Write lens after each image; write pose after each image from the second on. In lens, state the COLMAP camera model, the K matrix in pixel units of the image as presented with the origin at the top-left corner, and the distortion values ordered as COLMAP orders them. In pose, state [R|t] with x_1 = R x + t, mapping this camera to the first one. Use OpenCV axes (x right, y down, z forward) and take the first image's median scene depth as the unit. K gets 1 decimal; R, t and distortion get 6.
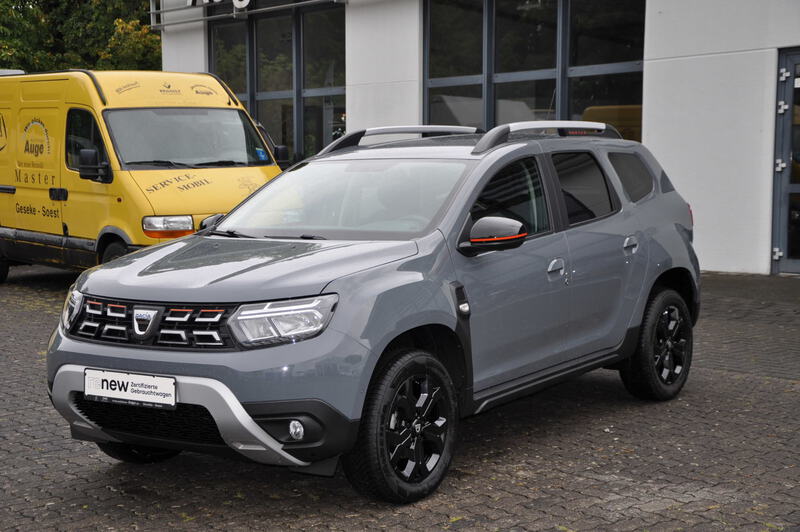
lens RADIAL K [[1266.7, 0, 398.2], [0, 1266.7, 237.3], [0, 0, 1]] dist [0.152308, 0.198744]
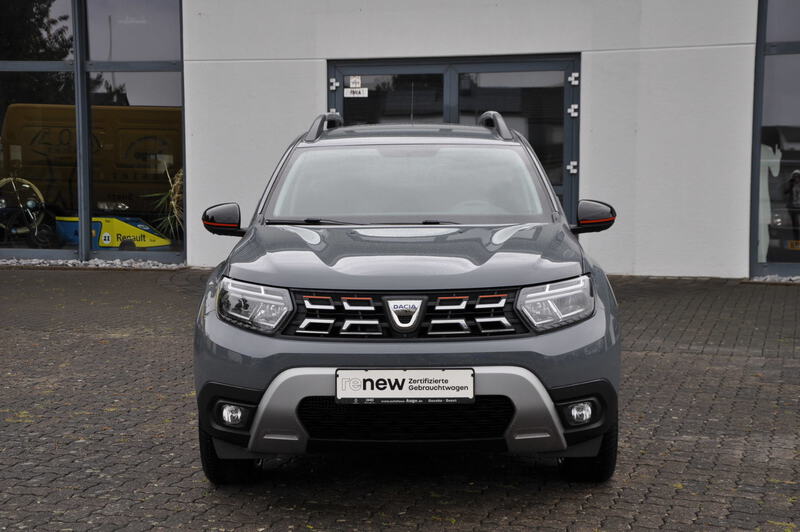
lens RADIAL K [[1266.7, 0, 398.2], [0, 1266.7, 237.3], [0, 0, 1]] dist [0.152308, 0.198744]
pose [[0.827006, -0.021471, 0.561783, -0.721356], [0.026444, 0.999650, -0.000722, 0.012290], [-0.561571, 0.015453, 0.827284, 0.248271]]
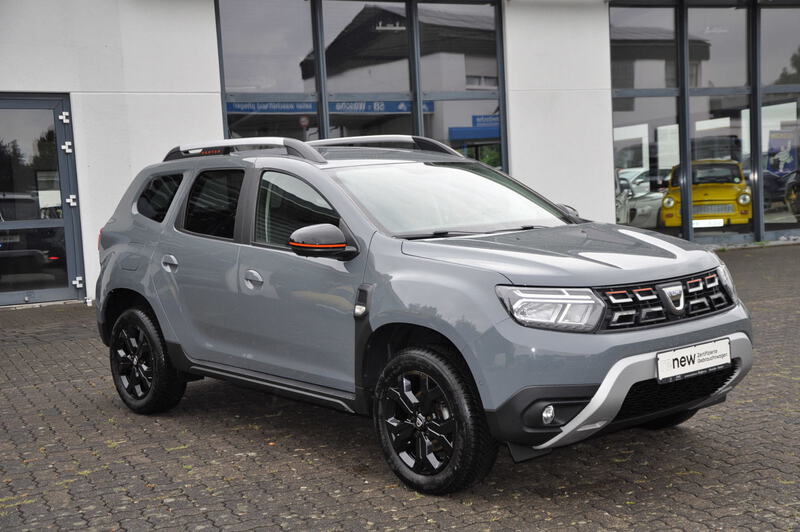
lens RADIAL K [[1060.6, 0, 400.0], [0, 1060.6, 266.0], [0, 0, 1]] dist [0.202729, 0.008002]
pose [[0.255265, -0.073946, 0.964039, -1.116074], [0.103785, 0.993406, 0.048718, -0.026527], [-0.961285, 0.087616, 0.261256, 0.992426]]
